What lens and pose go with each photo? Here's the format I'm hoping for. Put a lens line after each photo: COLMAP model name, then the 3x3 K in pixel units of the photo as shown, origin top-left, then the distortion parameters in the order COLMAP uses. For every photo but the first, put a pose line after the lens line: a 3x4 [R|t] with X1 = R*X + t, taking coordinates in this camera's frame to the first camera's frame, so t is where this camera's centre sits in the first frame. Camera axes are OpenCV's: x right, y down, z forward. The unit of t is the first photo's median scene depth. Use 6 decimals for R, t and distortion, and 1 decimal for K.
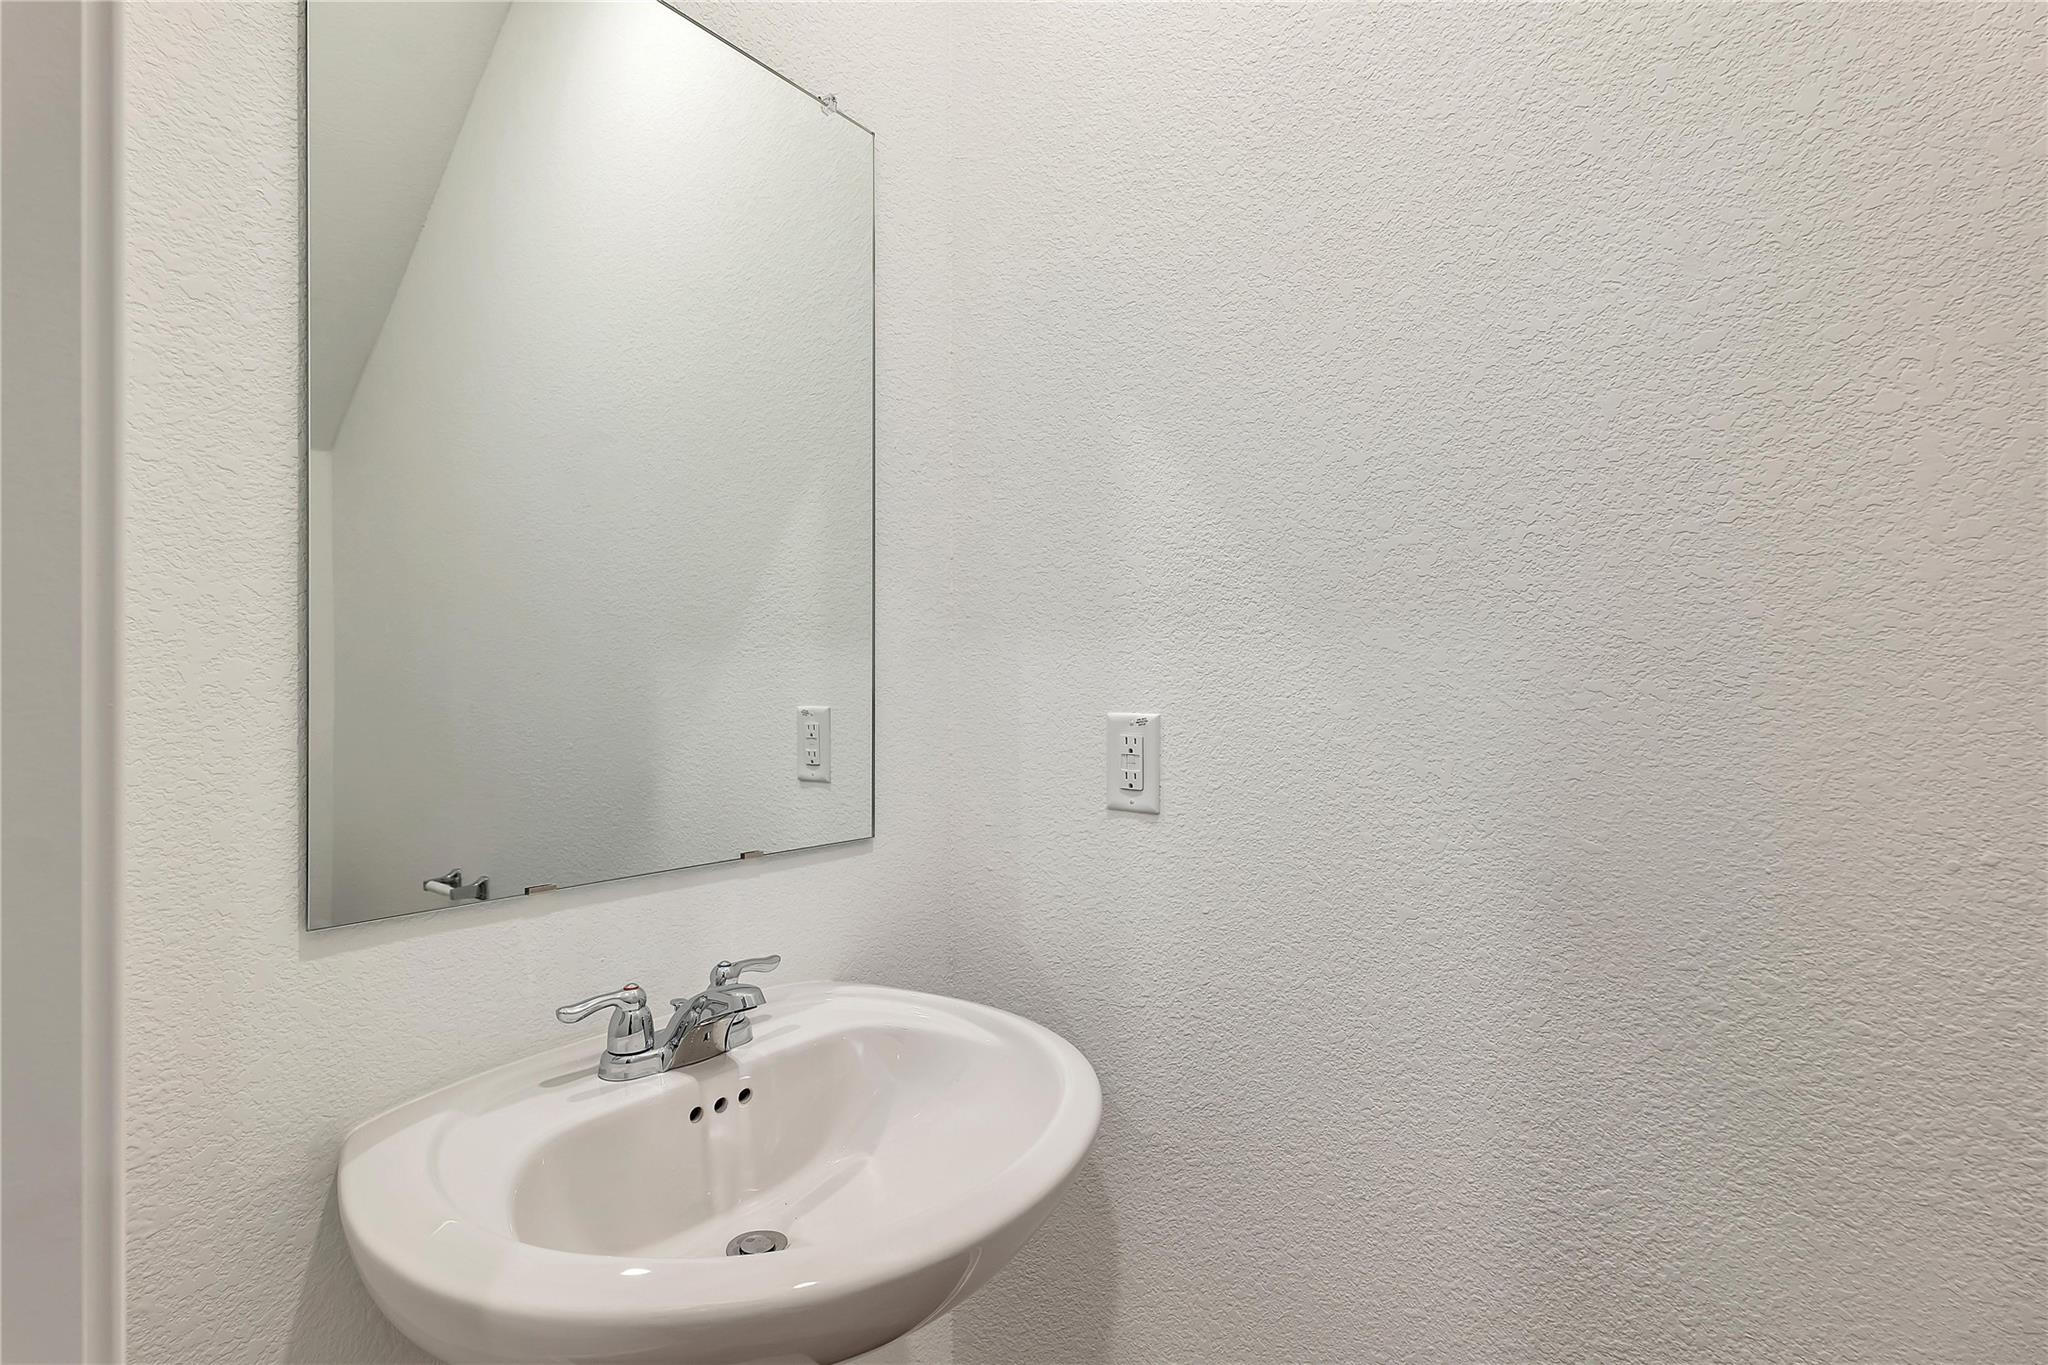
lens RADIAL K [[947.4, 0, 1024.0], [0, 947.4, 682.5], [0, 0, 1]] dist [0.004120, -0.003301]
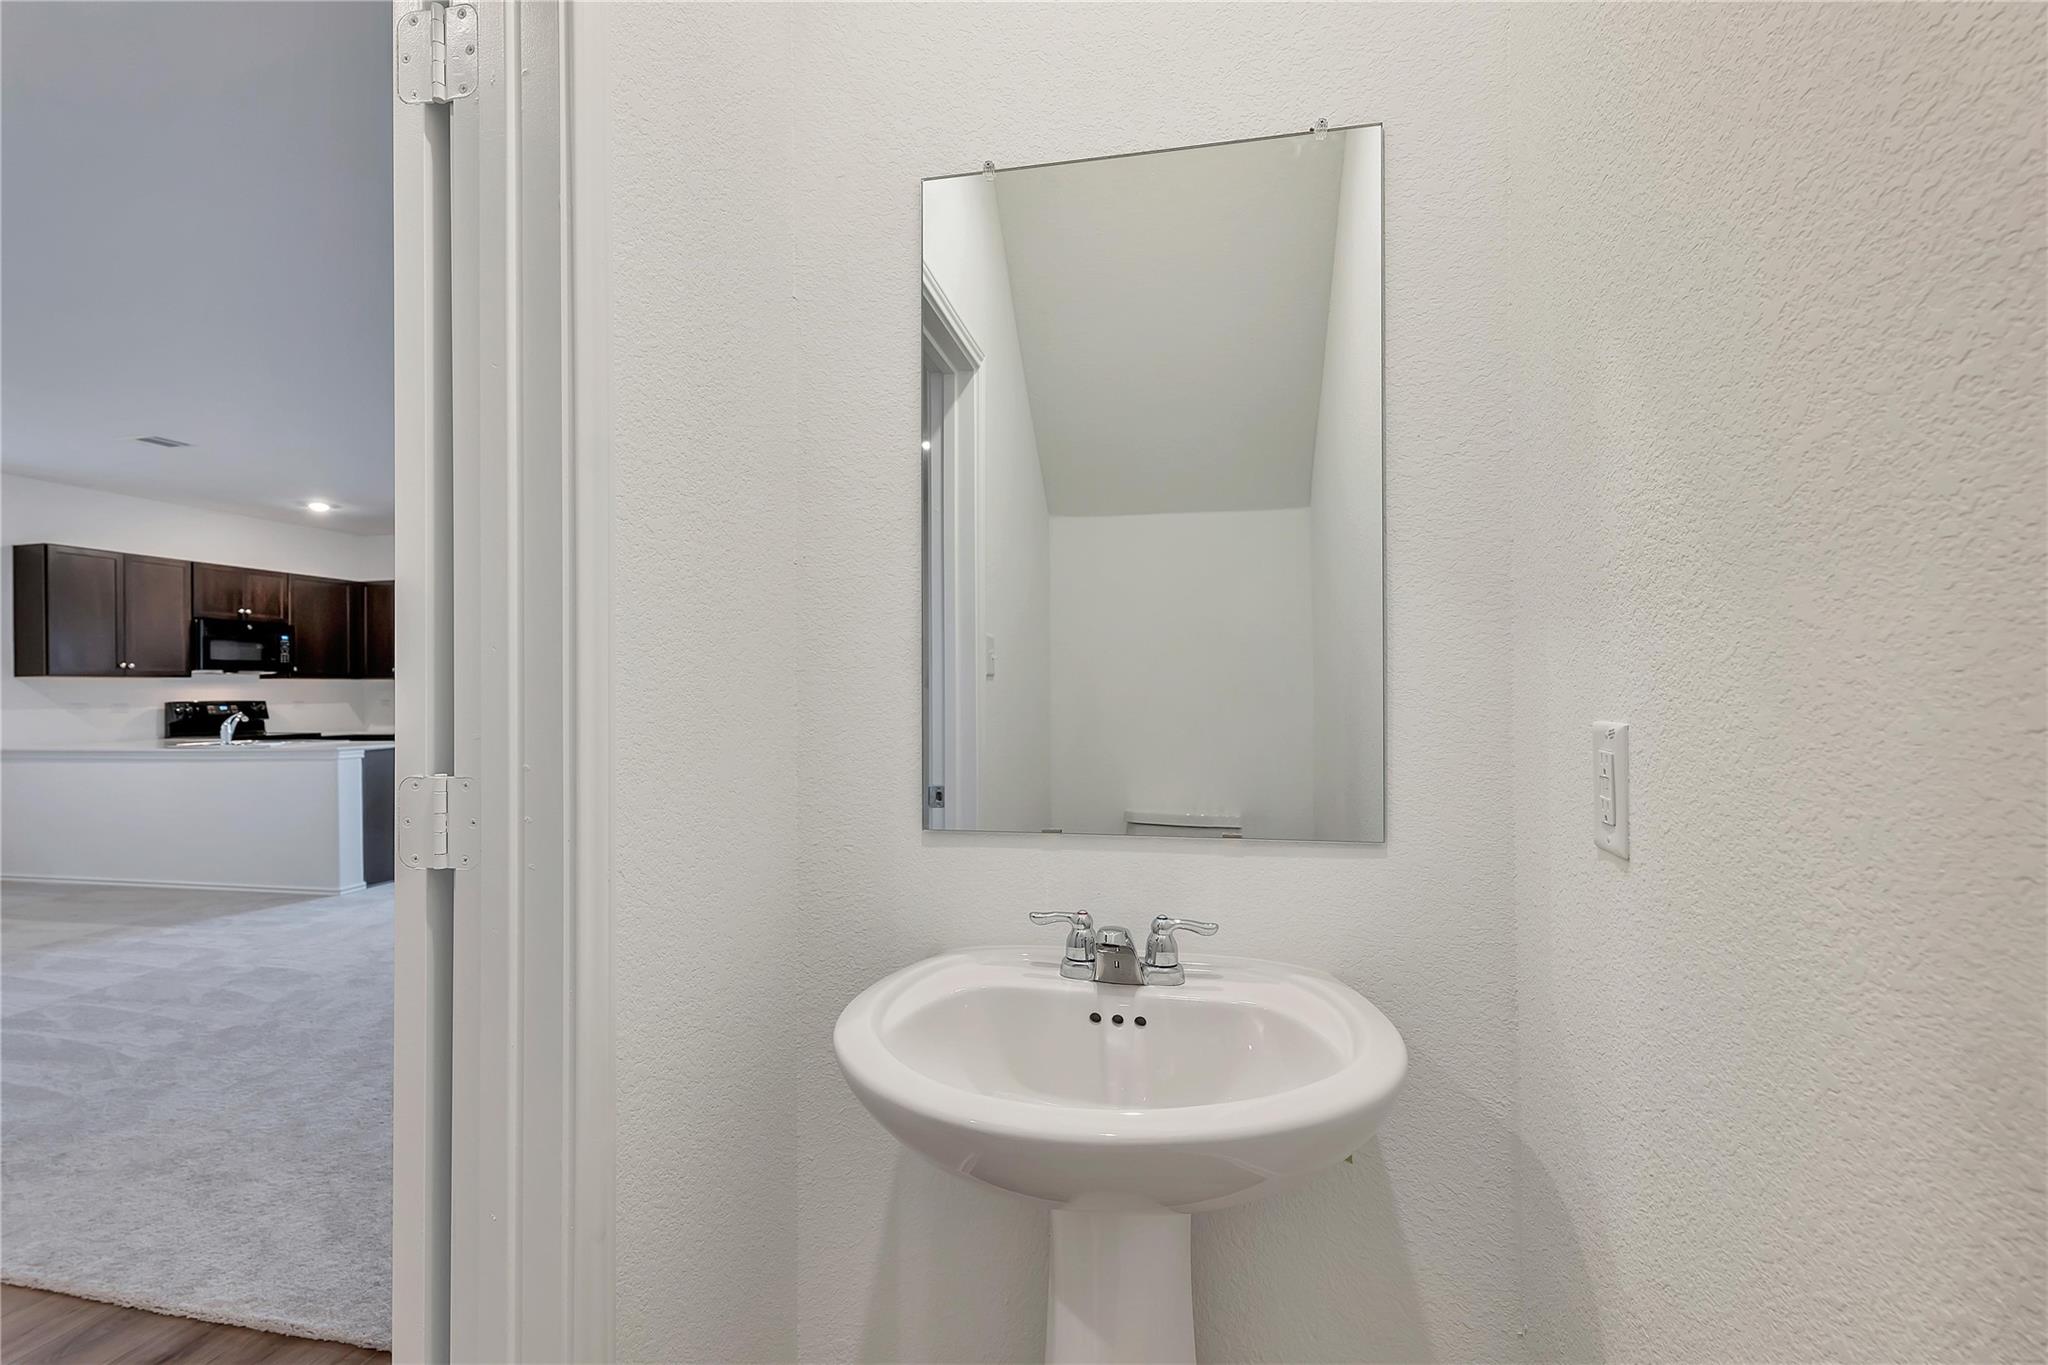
lens RADIAL K [[931.1, 0, 1024.0], [0, 931.1, 682.5], [0, 0, 1]] dist [0.001503, -0.000215]
pose [[0.450114, -0.011313, -0.892899, 0.718763], [0.008573, 0.999928, -0.008347, 0.003574], [0.892930, -0.003898, 0.450179, 0.321057]]
